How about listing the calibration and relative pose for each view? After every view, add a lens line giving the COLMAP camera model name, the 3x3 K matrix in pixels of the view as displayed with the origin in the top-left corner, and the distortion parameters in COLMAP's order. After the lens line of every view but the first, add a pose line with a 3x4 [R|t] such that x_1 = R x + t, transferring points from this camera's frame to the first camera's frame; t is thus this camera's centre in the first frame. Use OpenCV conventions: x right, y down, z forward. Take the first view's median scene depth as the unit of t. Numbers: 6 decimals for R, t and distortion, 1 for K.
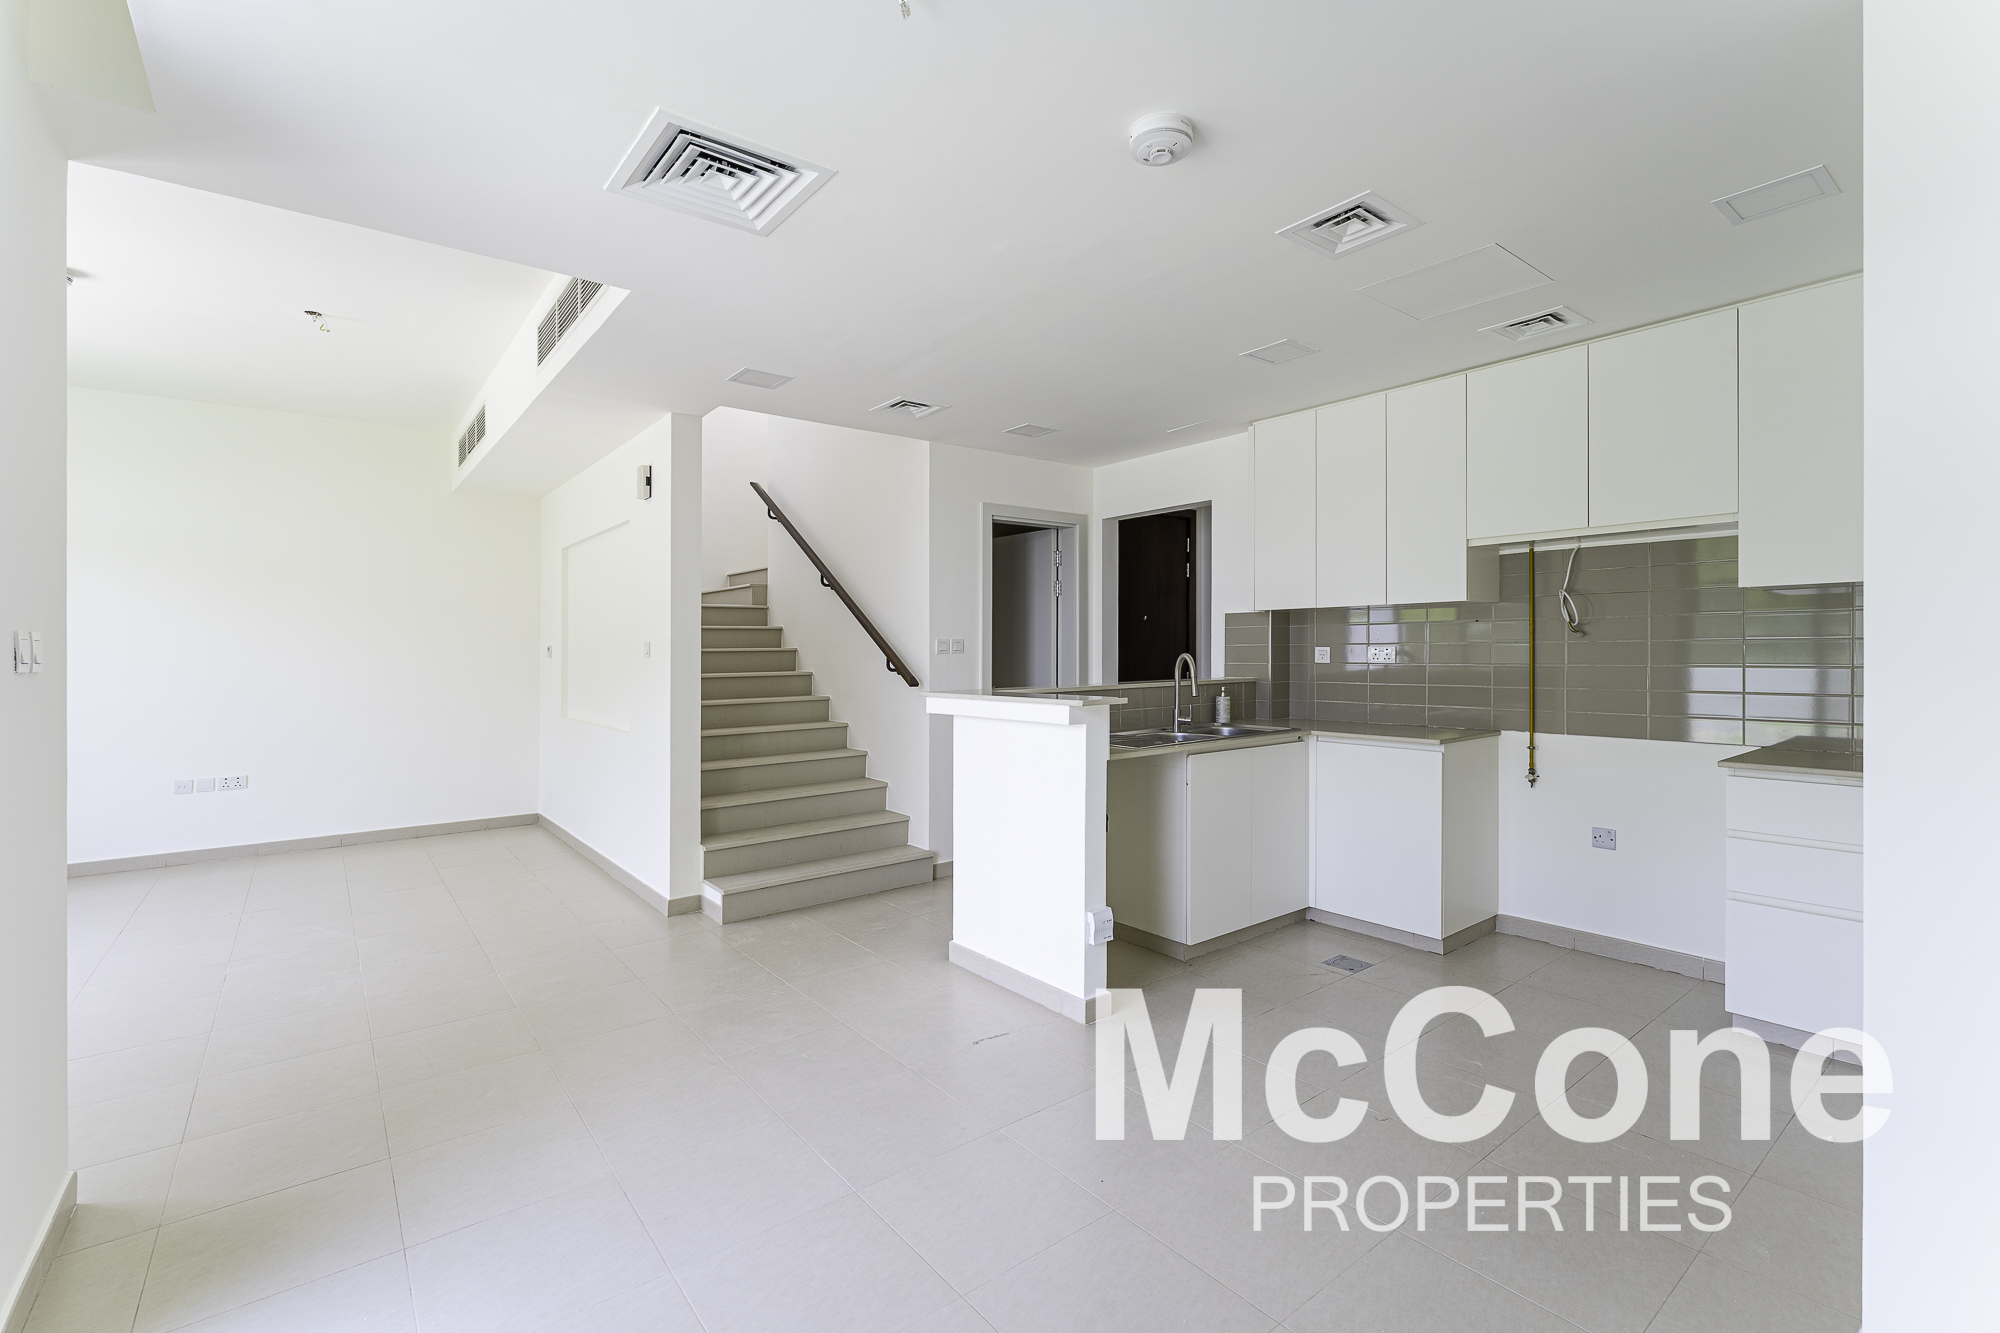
lens RADIAL K [[879.8, 0, 997.2], [0, 879.8, 655.7], [0, 0, 1]] dist [0.000810, 0.000157]
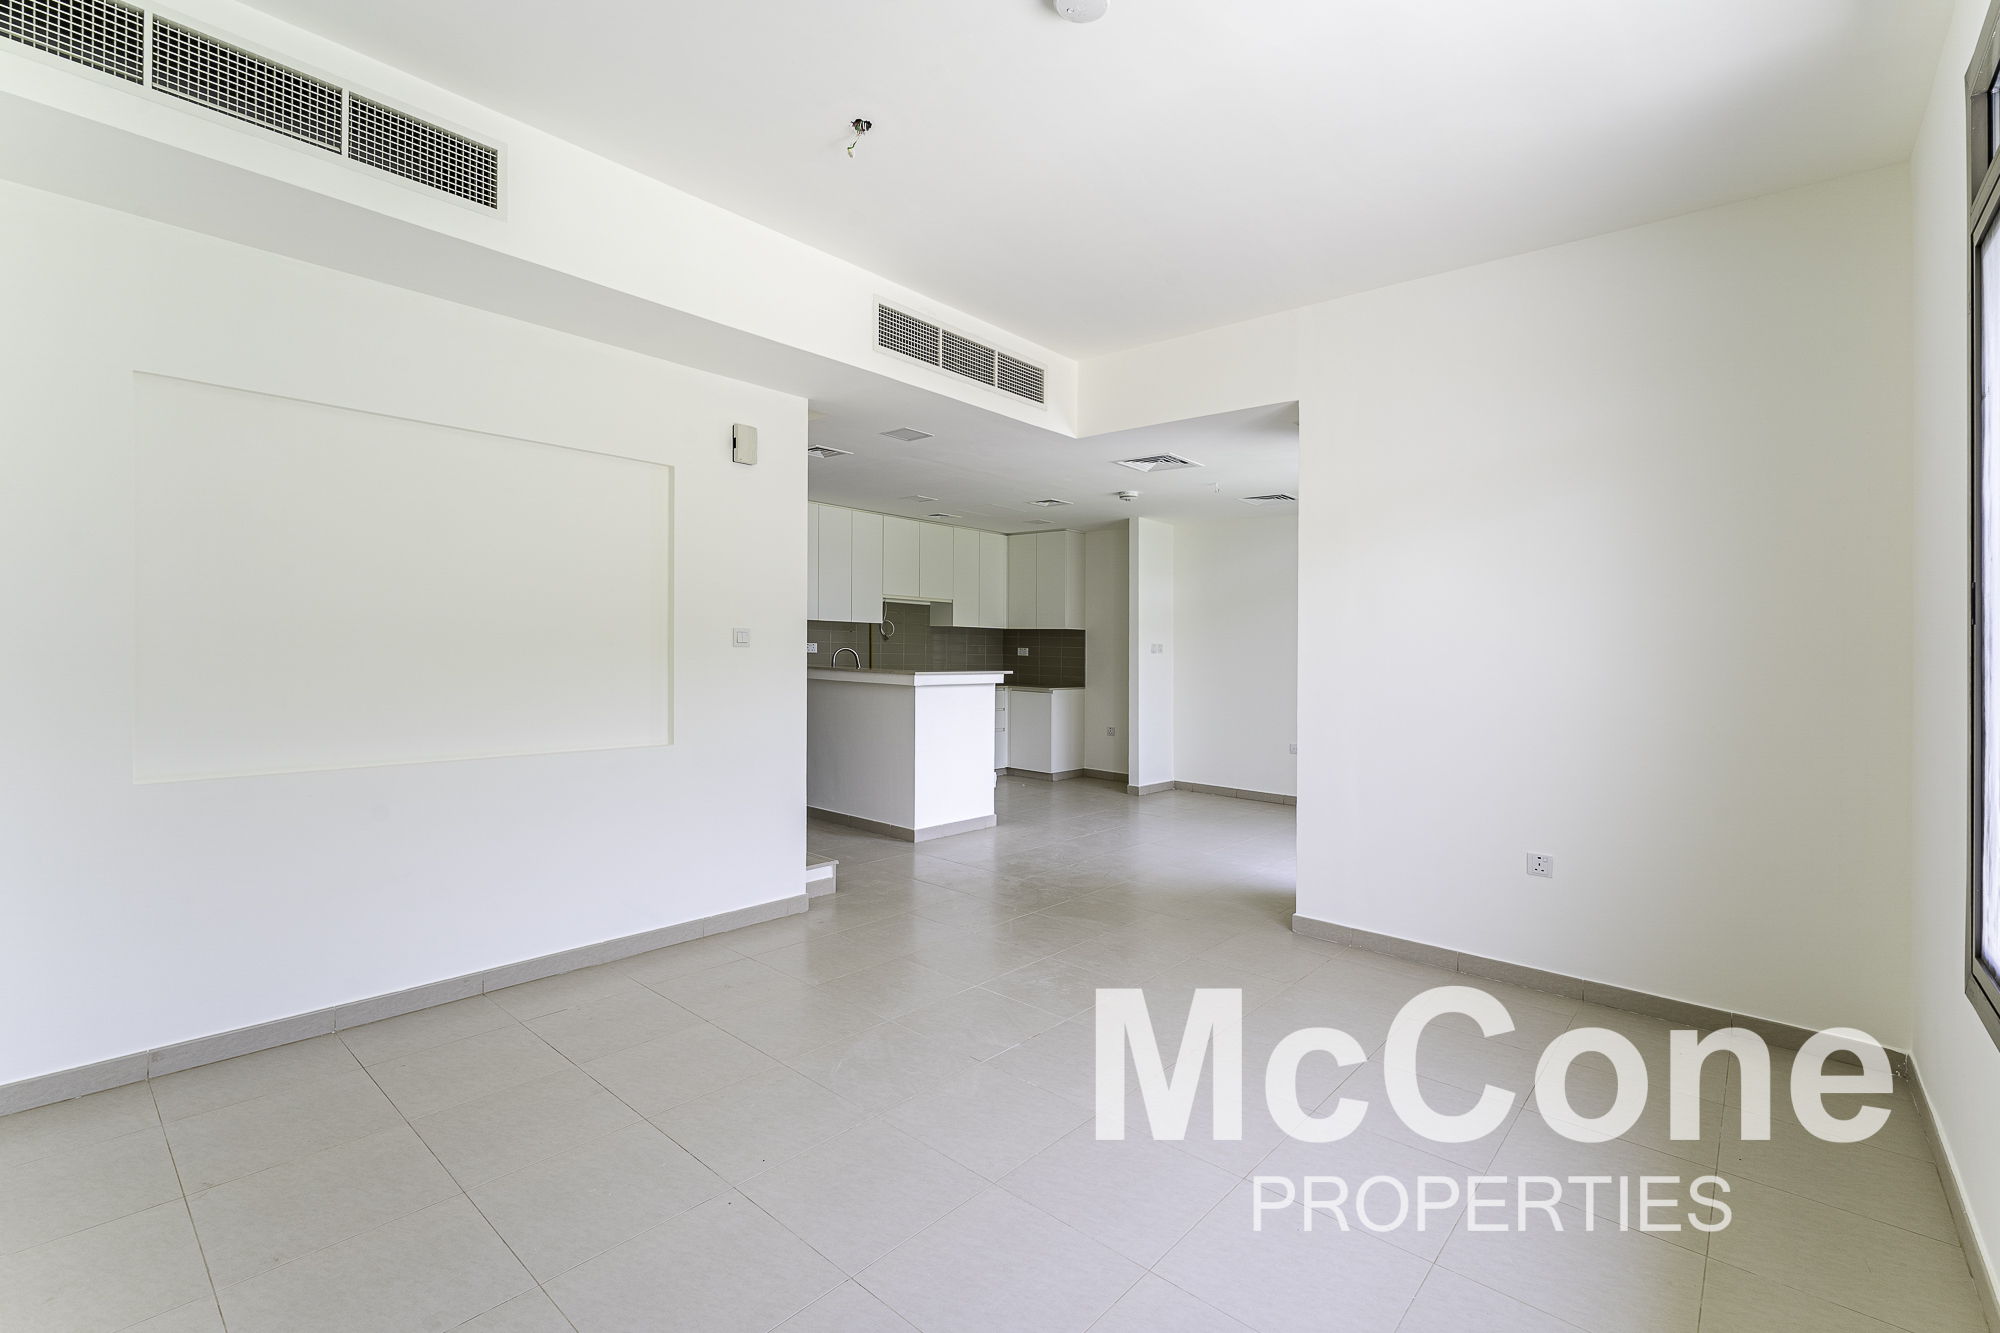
lens RADIAL K [[879.8, 0, 997.2], [0, 879.8, 655.7], [0, 0, 1]] dist [0.000810, 0.000157]
pose [[-0.183531, -0.004040, 0.983006, -1.445880], [-0.011571, 0.999931, 0.001949, 0.006718], [-0.982946, -0.011016, -0.183565, 1.019338]]
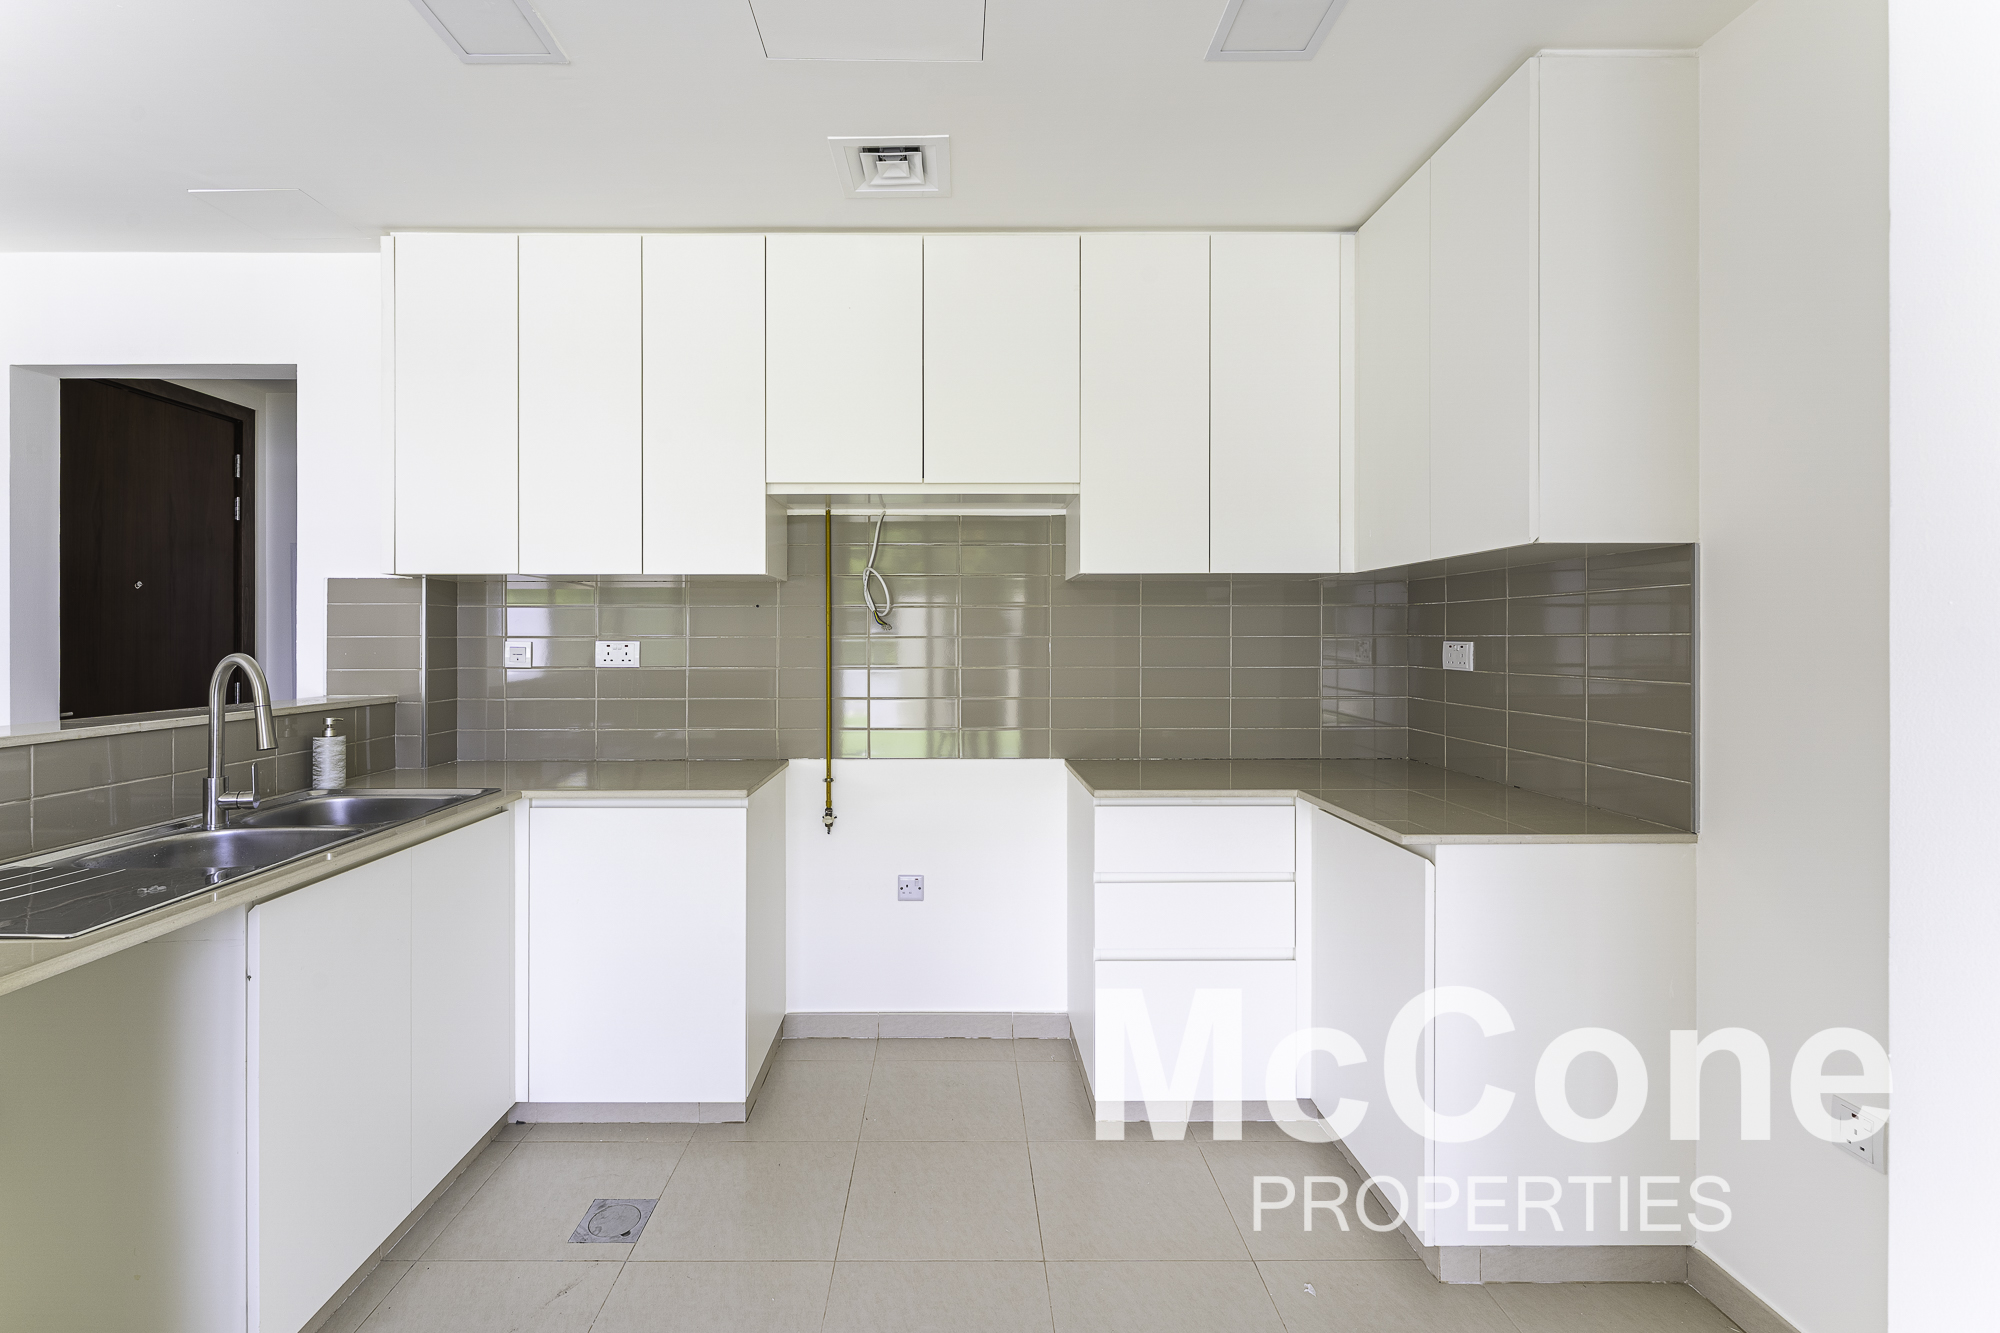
lens RADIAL K [[863.5, 0, 937.2], [0, 863.5, 651.3], [0, 0, 1]] dist [0.000137, -0.000184]
pose [[0.622702, -0.002930, 0.782454, 0.090738], [0.001500, 0.999996, 0.002551, -0.004837], [-0.782458, -0.000415, 0.622704, 0.445160]]
